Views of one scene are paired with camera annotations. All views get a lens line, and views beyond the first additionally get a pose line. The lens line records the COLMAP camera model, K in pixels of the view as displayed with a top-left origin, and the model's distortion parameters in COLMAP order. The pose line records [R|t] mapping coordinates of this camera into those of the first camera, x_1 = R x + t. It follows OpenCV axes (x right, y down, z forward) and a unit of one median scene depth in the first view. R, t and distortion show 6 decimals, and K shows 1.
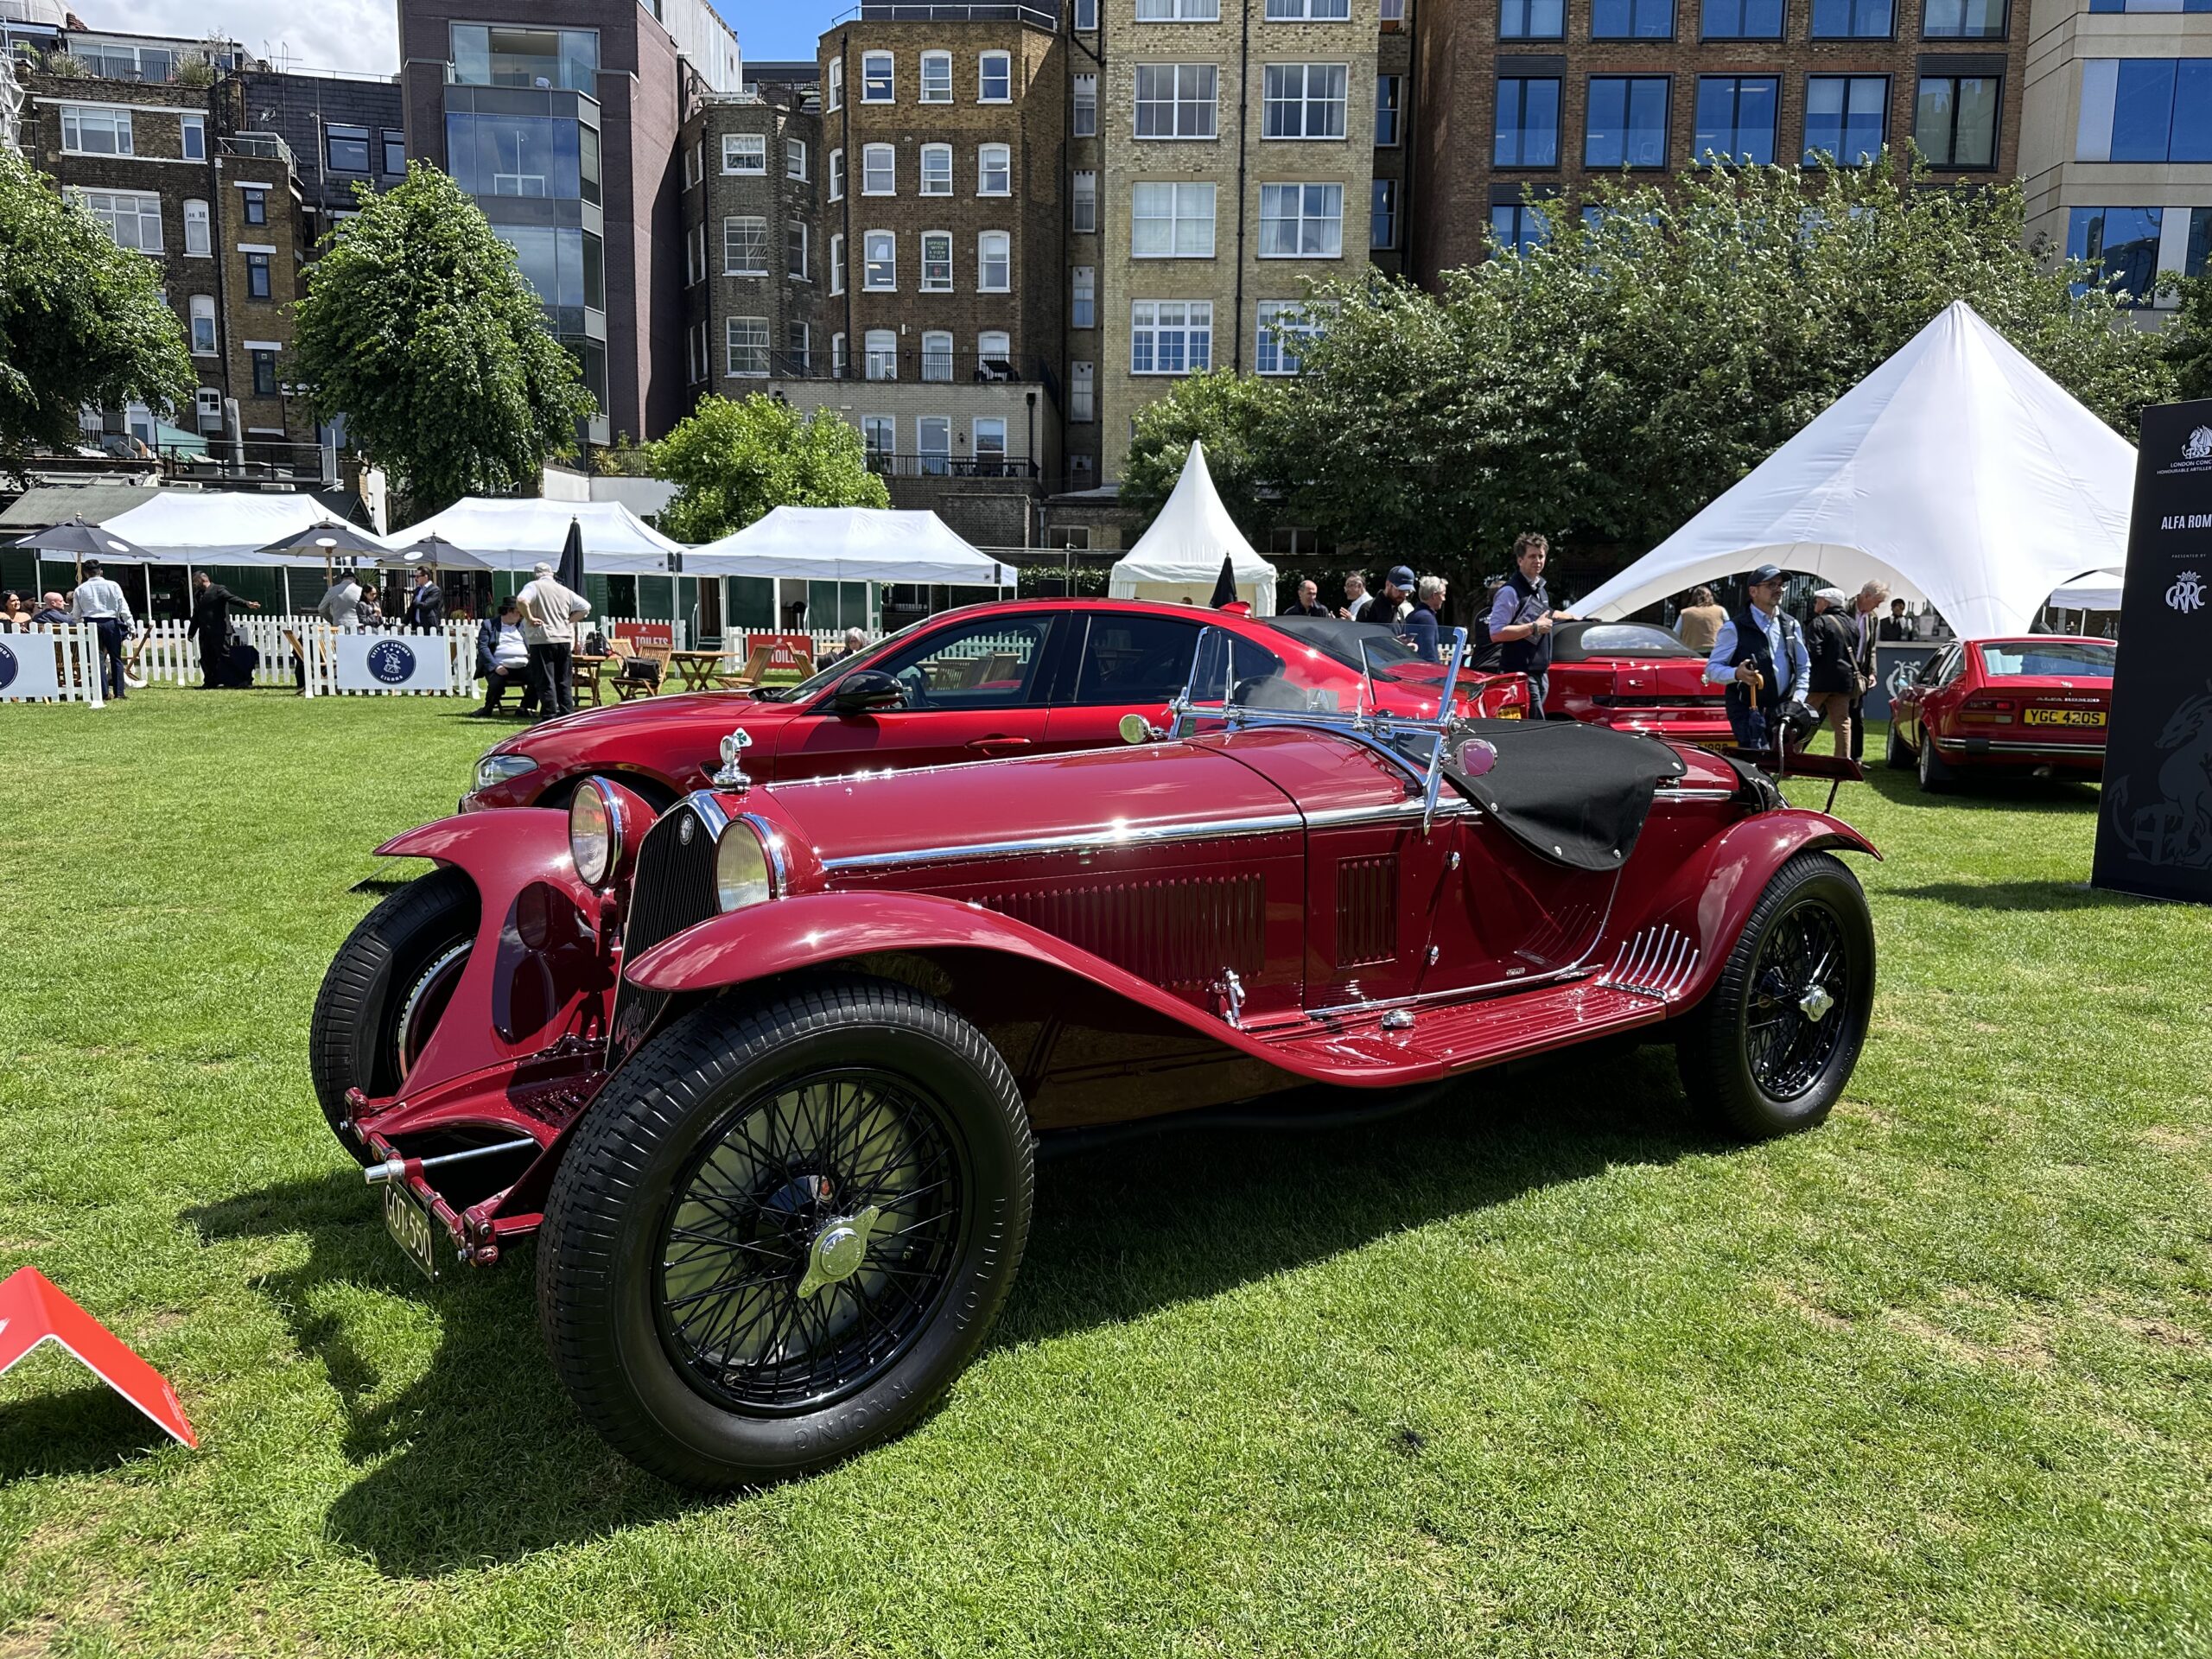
lens RADIAL K [[1554.9, 0, 1088.5], [0, 1554.9, 831.4], [0, 0, 1]] dist [0.023287, -0.030479]
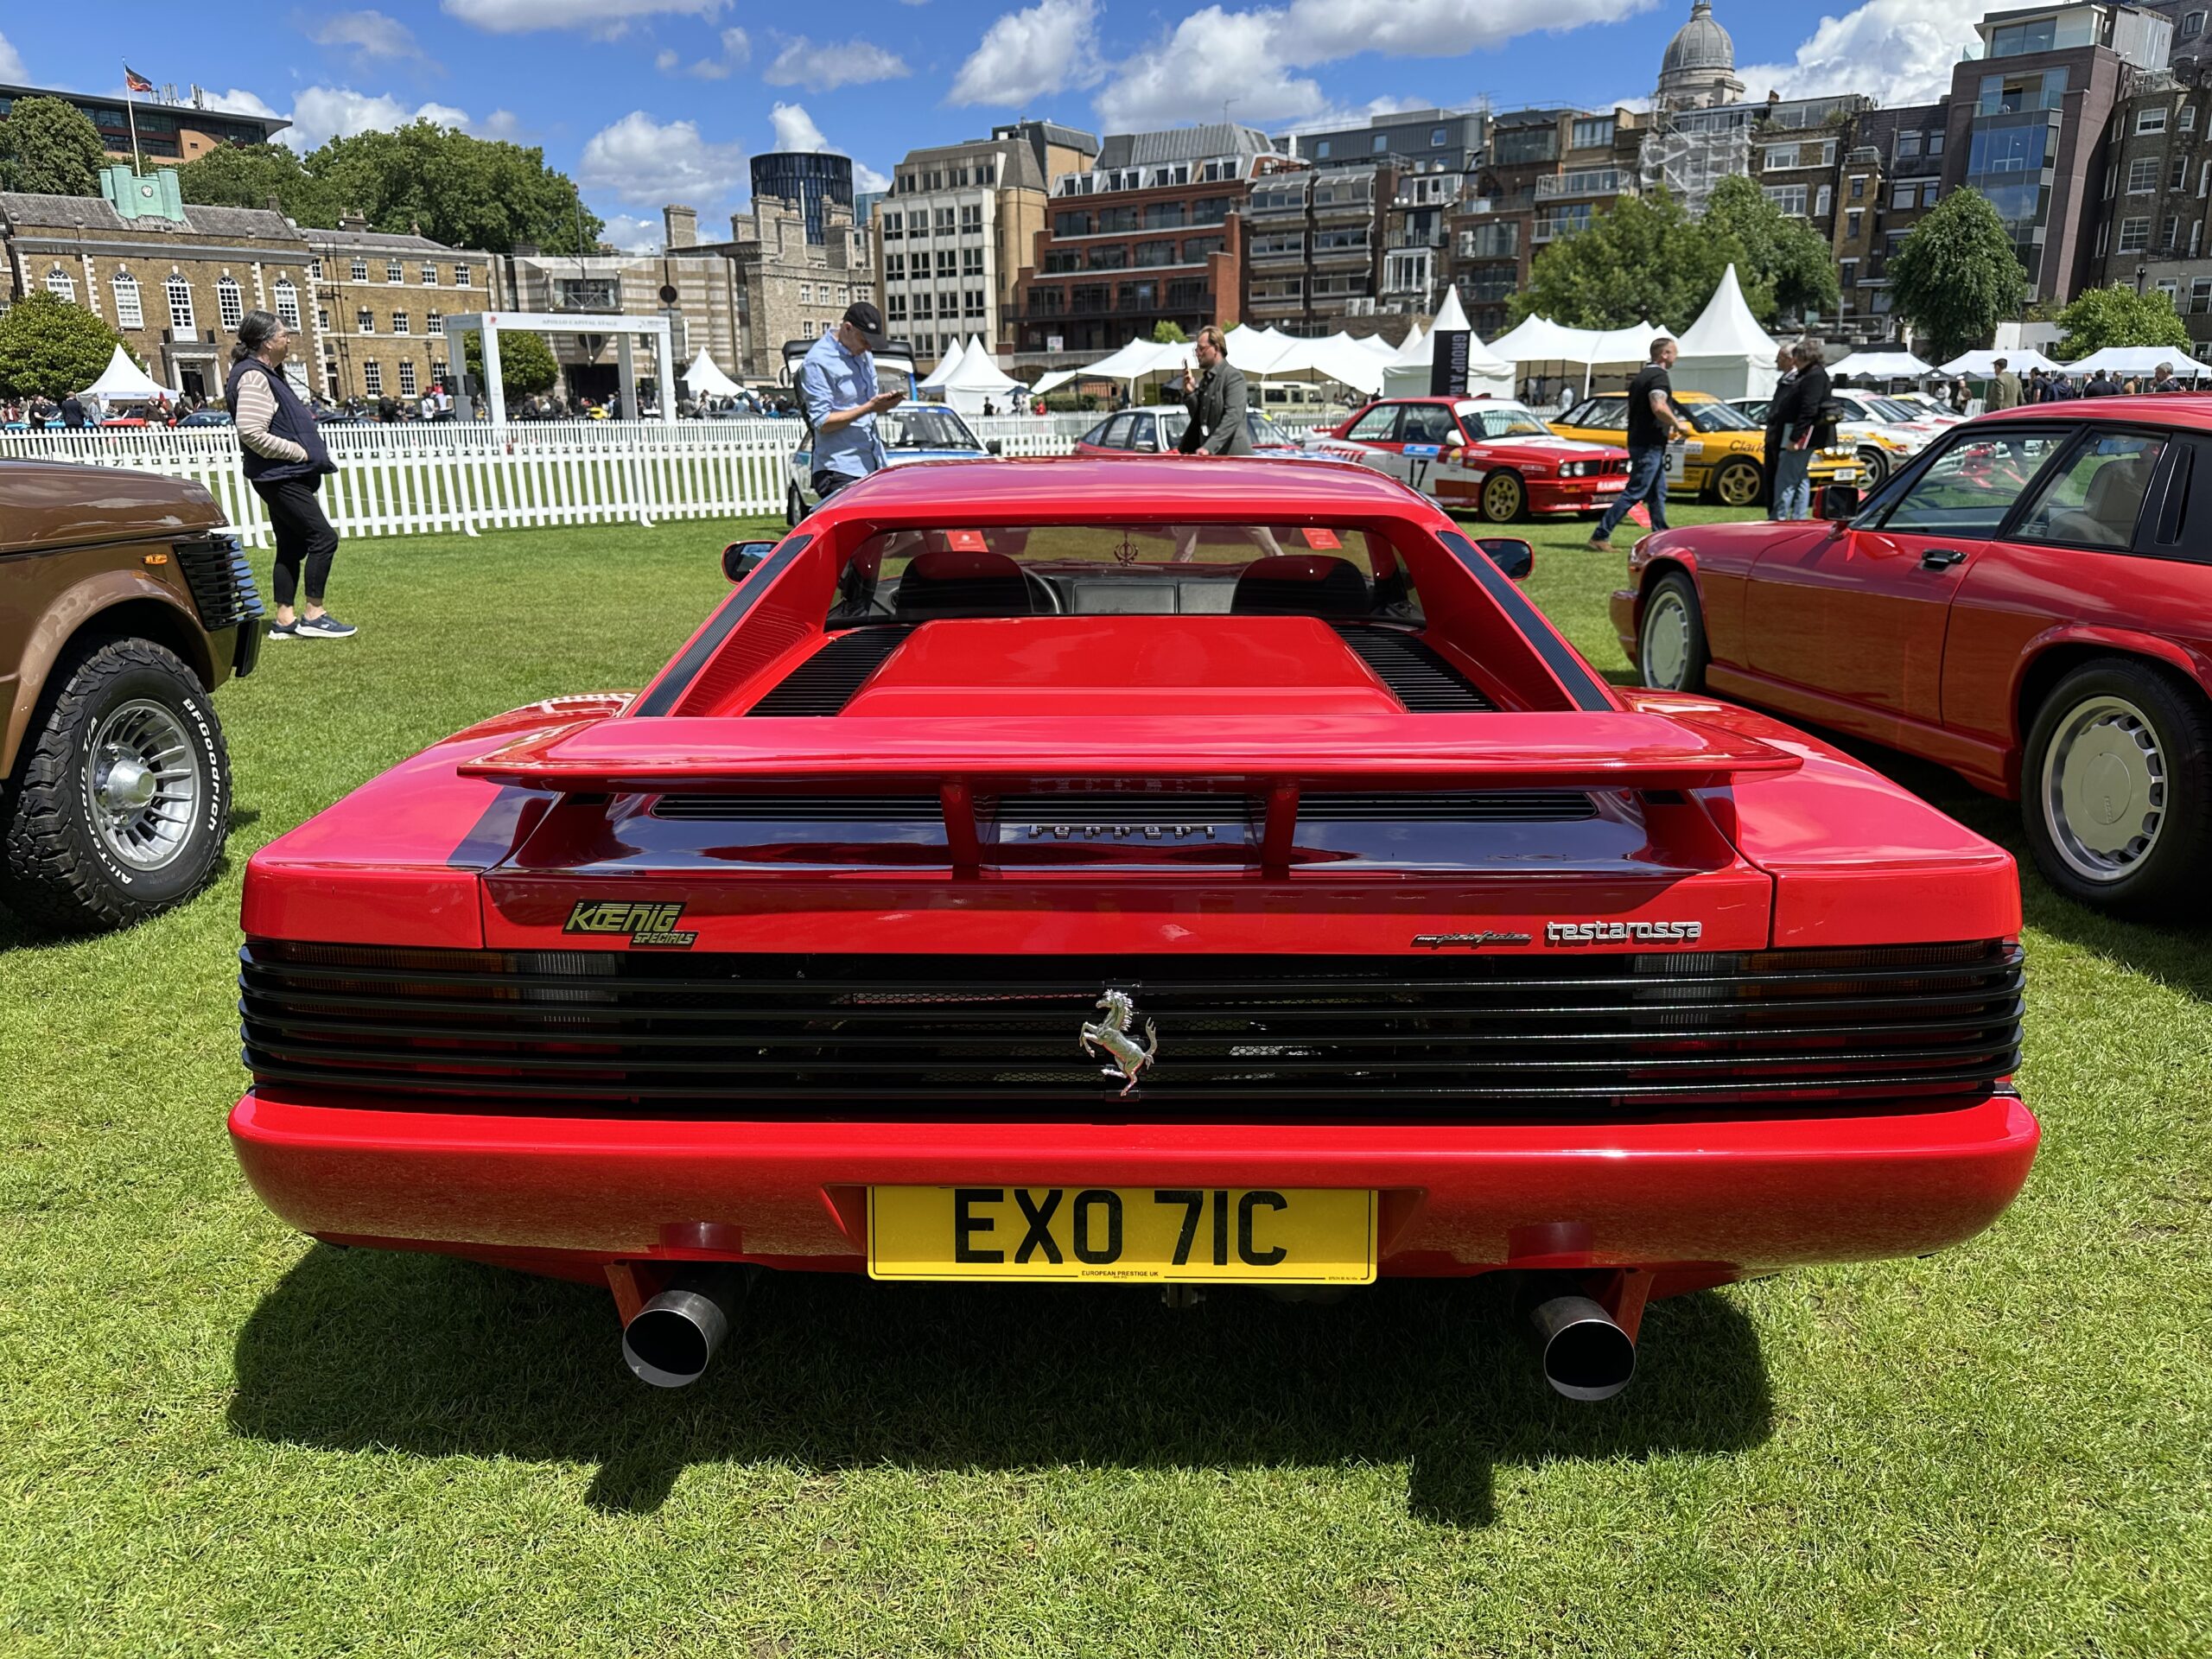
lens RADIAL K [[1554.9, 0, 1090.7], [0, 1554.9, 840.1], [0, 0, 1]] dist [0.023287, -0.030479]
pose [[0.687353, 0.173570, -0.705280, 0.331737], [-0.082090, 0.983370, 0.162005, 0.168450], [0.721670, -0.053458, 0.690170, -1.098335]]
